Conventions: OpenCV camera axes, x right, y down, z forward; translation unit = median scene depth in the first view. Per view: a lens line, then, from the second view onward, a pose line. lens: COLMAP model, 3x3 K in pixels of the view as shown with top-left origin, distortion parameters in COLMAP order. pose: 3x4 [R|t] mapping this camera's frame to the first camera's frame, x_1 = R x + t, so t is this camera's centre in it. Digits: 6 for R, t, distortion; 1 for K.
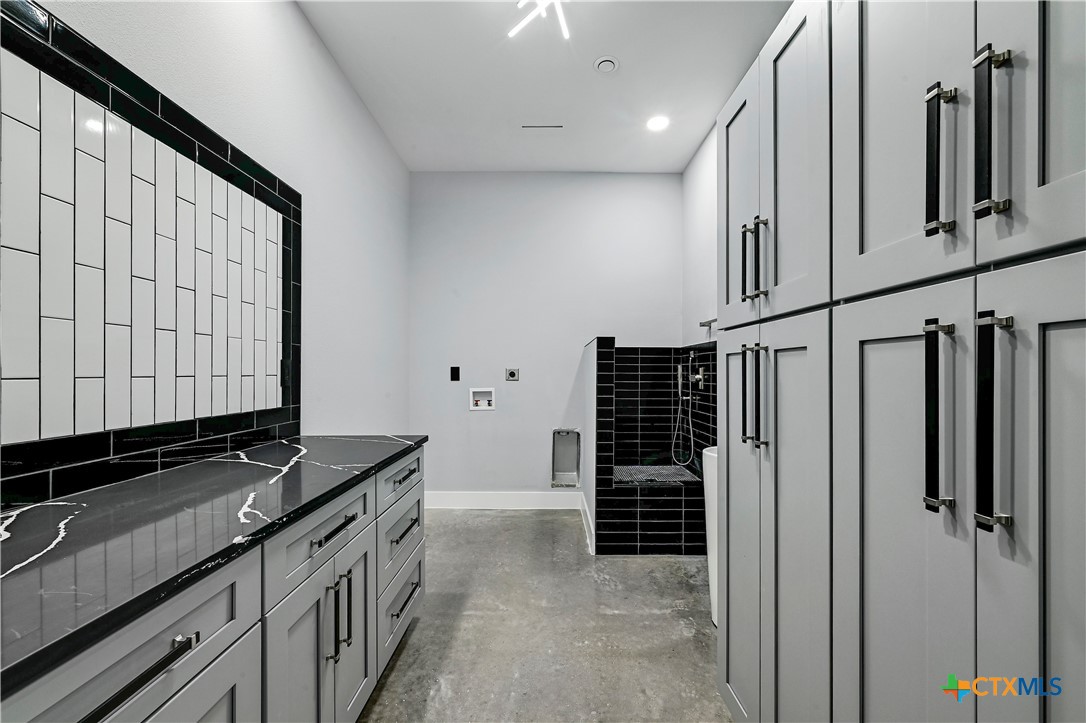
lens RADIAL K [[432.3, 0, 548.5], [0, 432.3, 366.4], [0, 0, 1]] dist [-0.004635, 0.000086]
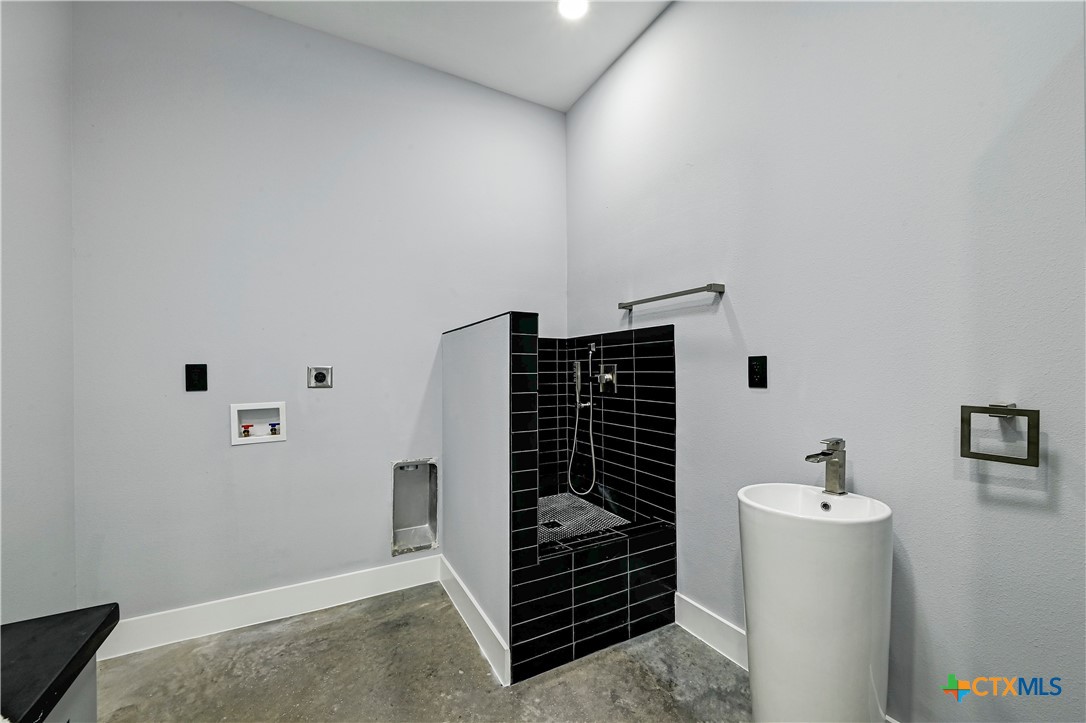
lens RADIAL K [[432.3, 0, 548.5], [0, 432.3, 366.4], [0, 0, 1]] dist [-0.004635, 0.000086]
pose [[0.879398, -0.004098, 0.476069, -0.096708], [0.003168, 0.999991, 0.002757, 0.003636], [-0.476076, -0.000916, 0.879404, 0.364786]]
